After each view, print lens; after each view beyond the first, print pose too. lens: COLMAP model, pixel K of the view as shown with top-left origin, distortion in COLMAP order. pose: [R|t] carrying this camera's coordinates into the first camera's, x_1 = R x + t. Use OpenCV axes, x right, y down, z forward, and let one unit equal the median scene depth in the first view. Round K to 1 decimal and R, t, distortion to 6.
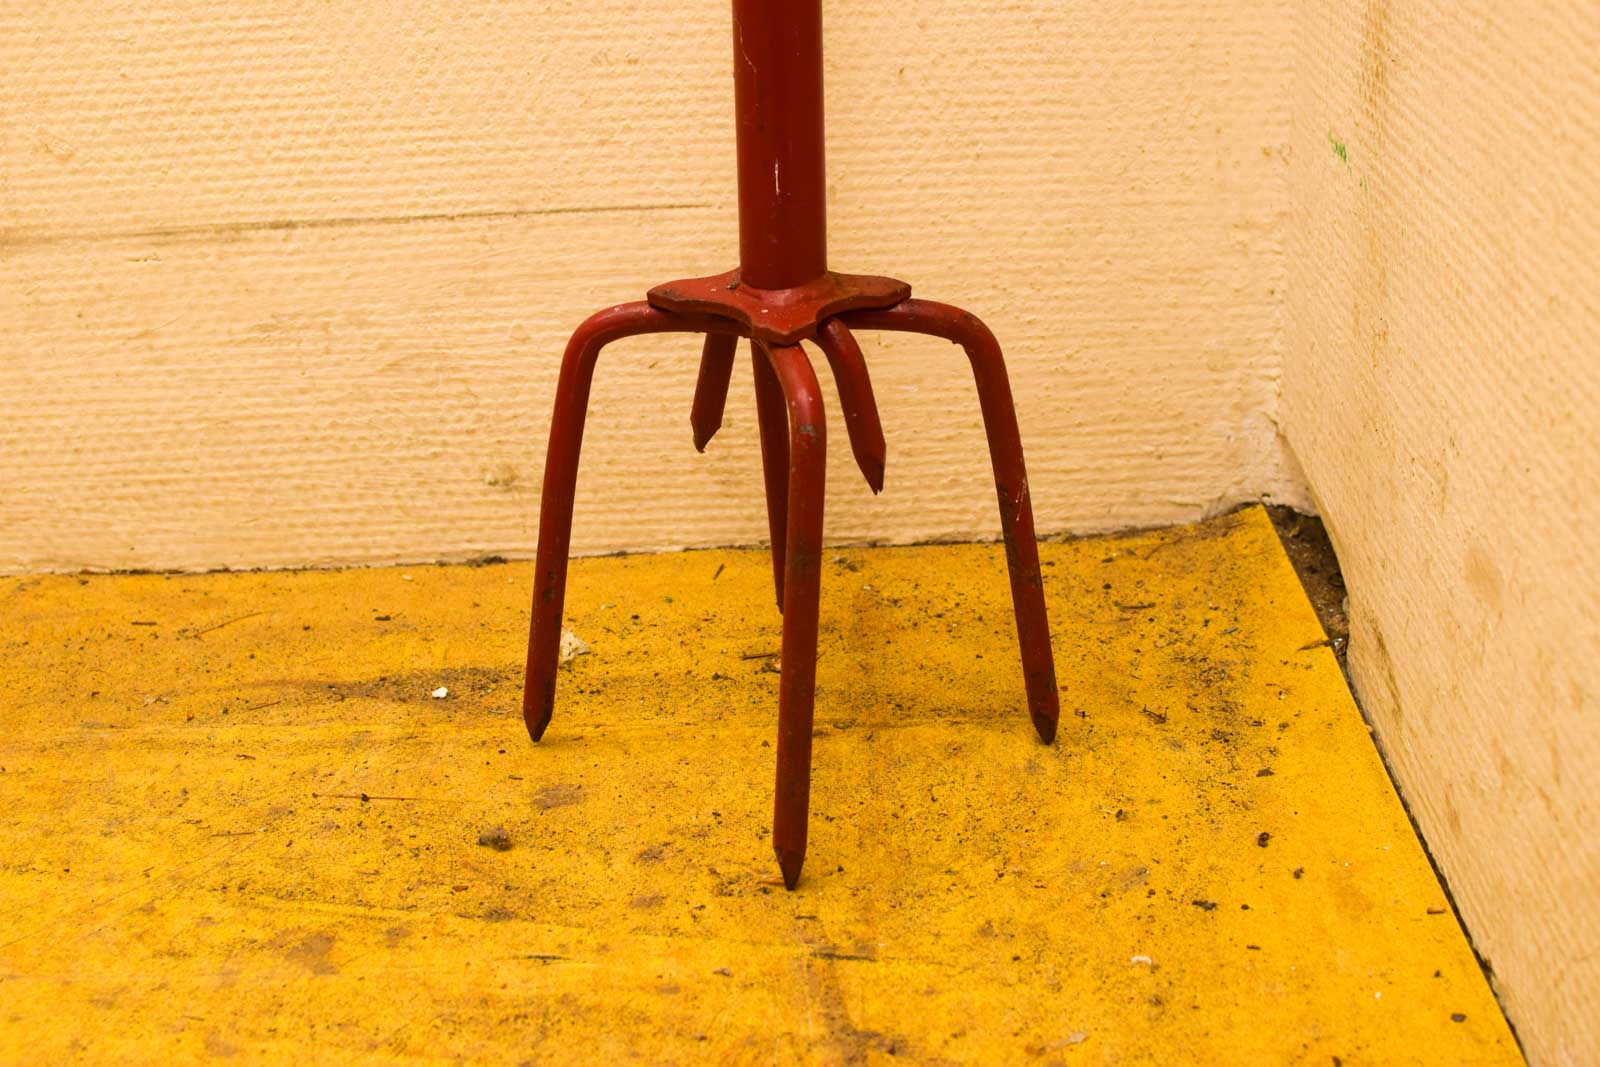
lens RADIAL K [[2480.9, 0, 799.2], [0, 2480.9, 535.8], [0, 0, 1]] dist [-0.150406, 0.000000]
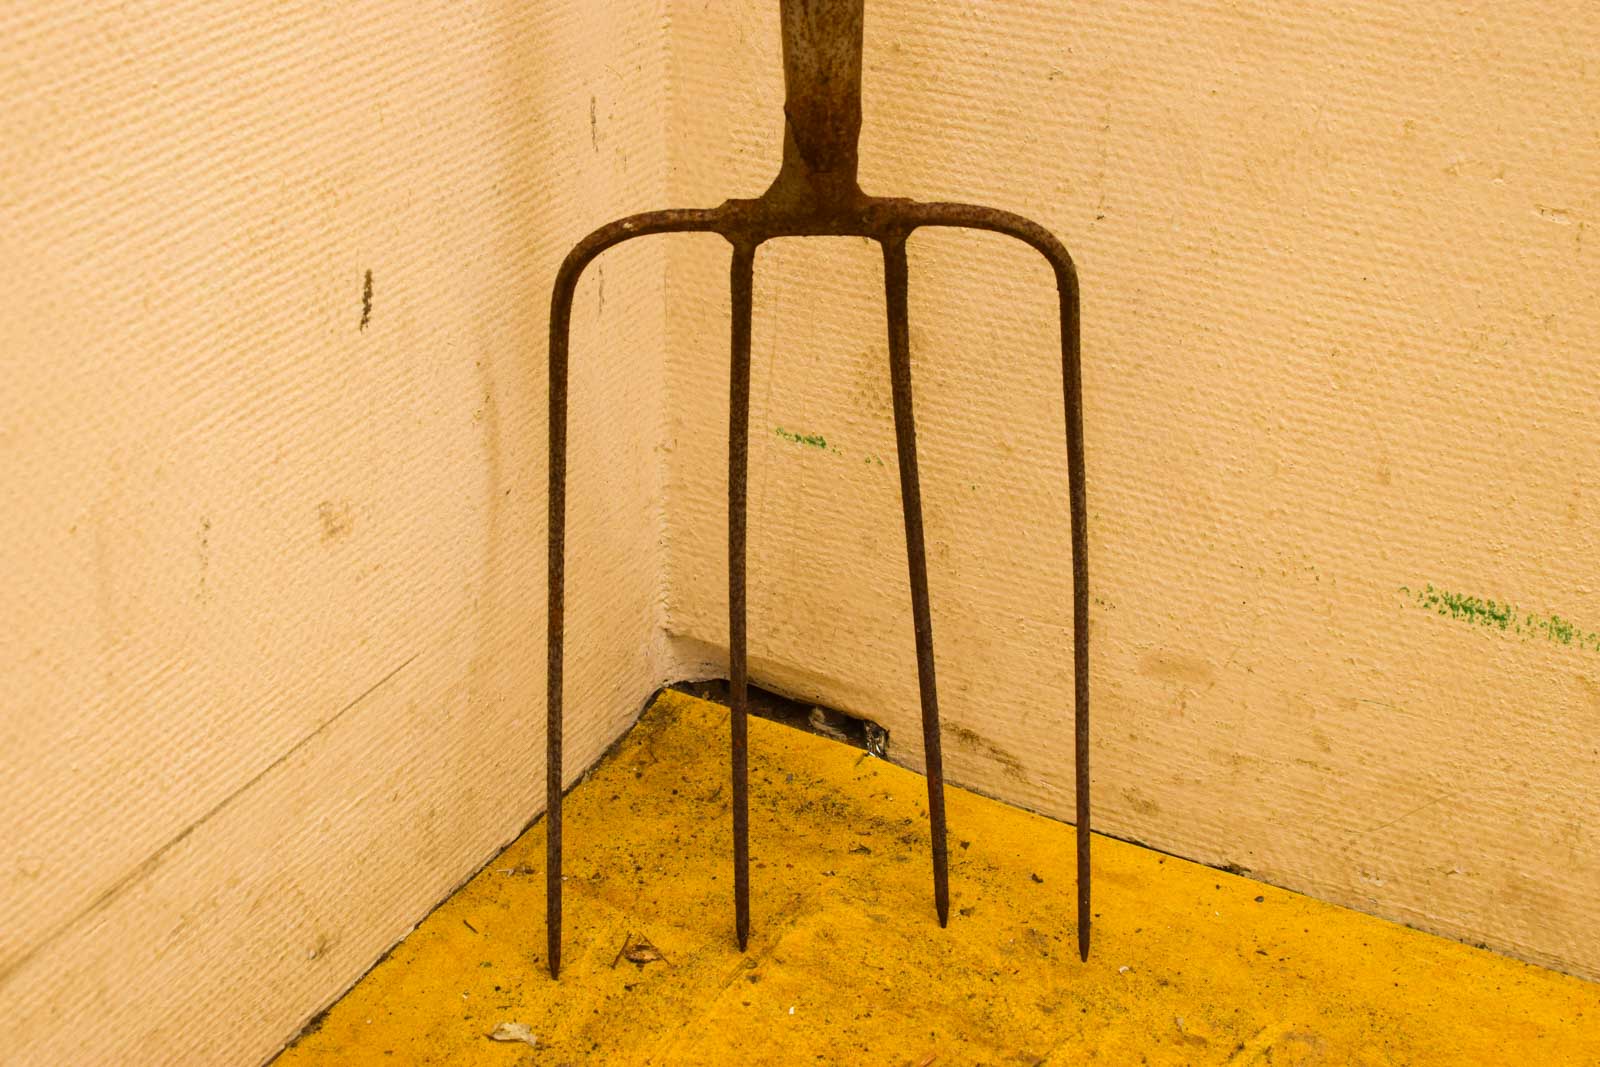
lens RADIAL K [[2480.9, 0, 800.0], [0, 2480.9, 533.0], [0, 0, 1]] dist [-0.150406, 0.000000]
pose [[0.471097, -0.367409, 0.801922, -0.892781], [0.304294, 0.921007, 0.243209, -0.426117], [-0.827933, 0.129445, 0.545684, 0.197739]]
